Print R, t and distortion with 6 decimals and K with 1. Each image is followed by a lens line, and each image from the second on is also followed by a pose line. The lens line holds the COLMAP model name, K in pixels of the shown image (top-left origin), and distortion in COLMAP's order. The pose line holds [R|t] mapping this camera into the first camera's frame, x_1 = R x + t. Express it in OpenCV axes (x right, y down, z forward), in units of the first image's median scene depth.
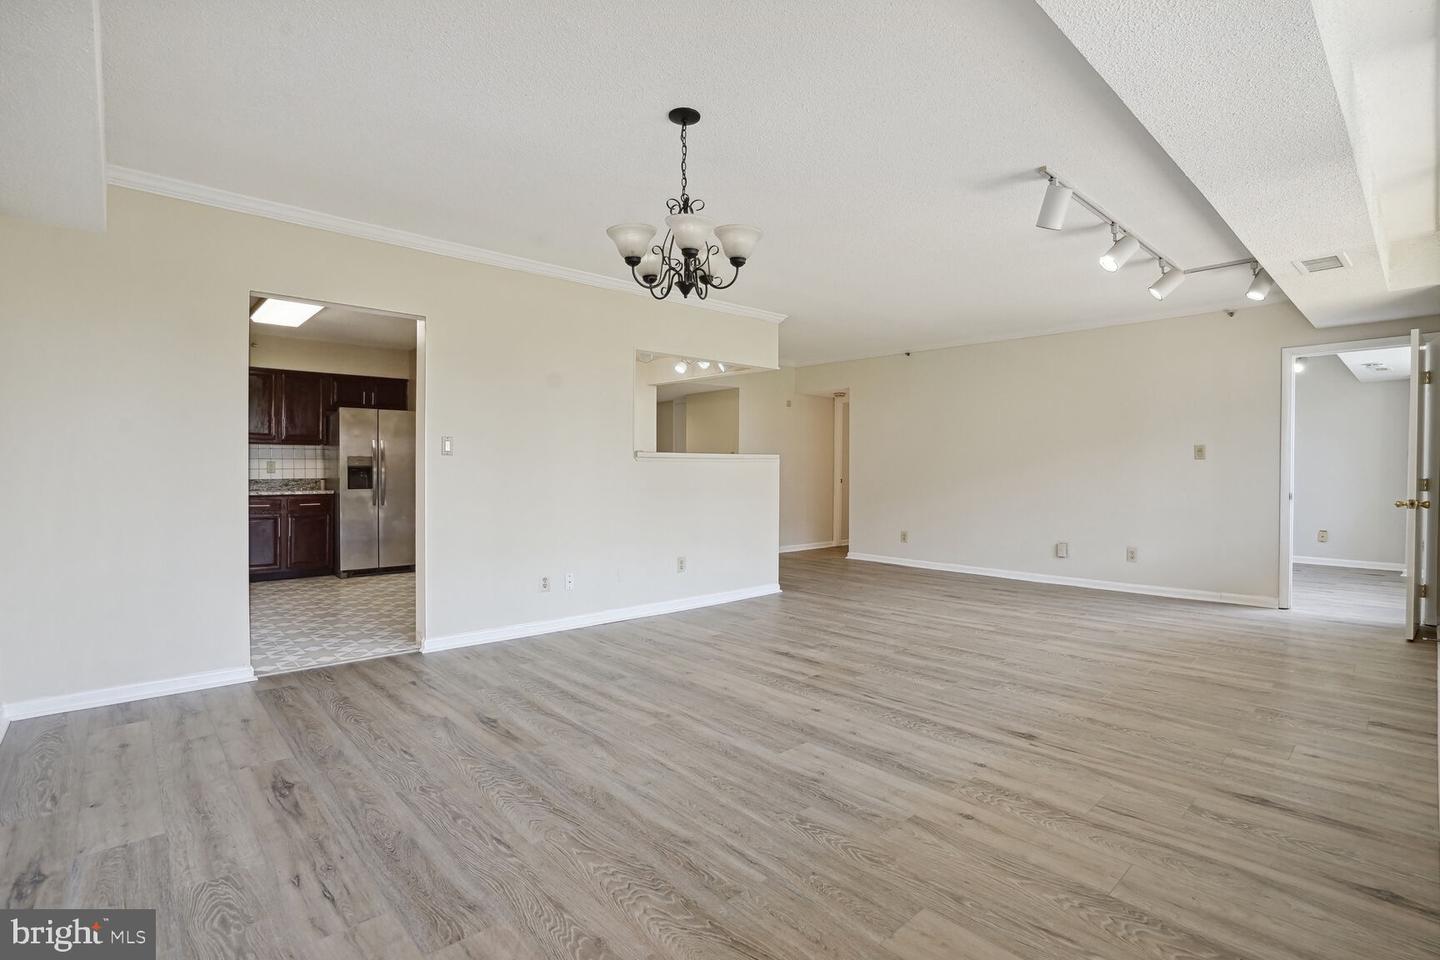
lens RADIAL K [[671.4, 0, 720.0], [0, 671.4, 480.0], [0, 0, 1]] dist [-0.001006, -0.000157]
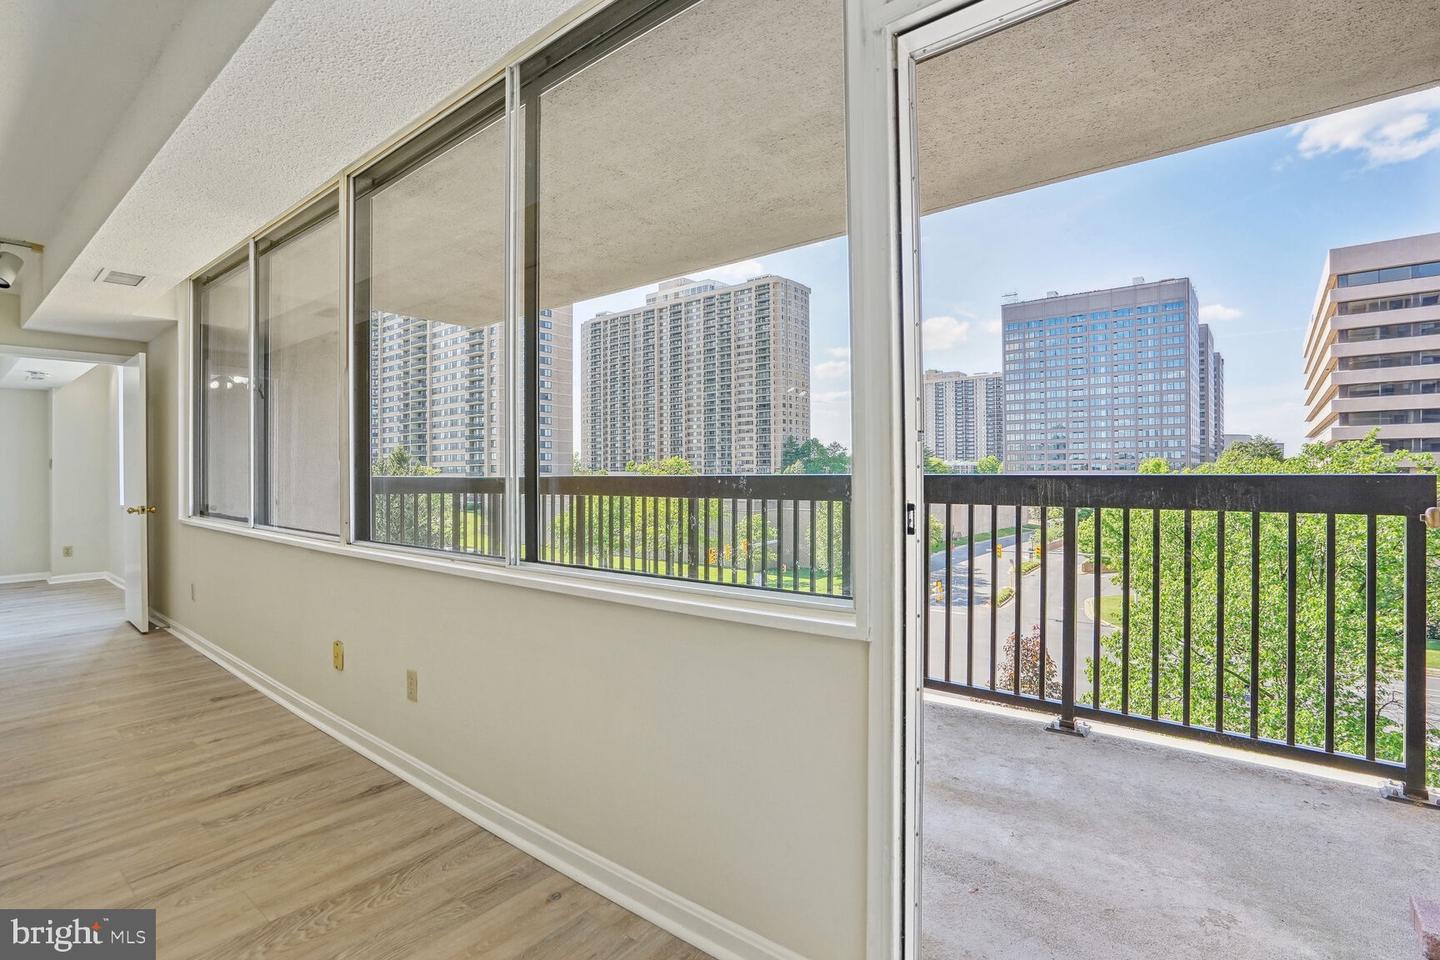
lens RADIAL K [[671.4, 0, 720.0], [0, 671.4, 480.0], [0, 0, 1]] dist [-0.001006, -0.000157]
pose [[-0.155124, -0.000919, 0.987895, -0.375904], [0.015601, 0.999873, 0.003380, -0.006037], [-0.987772, 0.015937, -0.155090, 0.401954]]
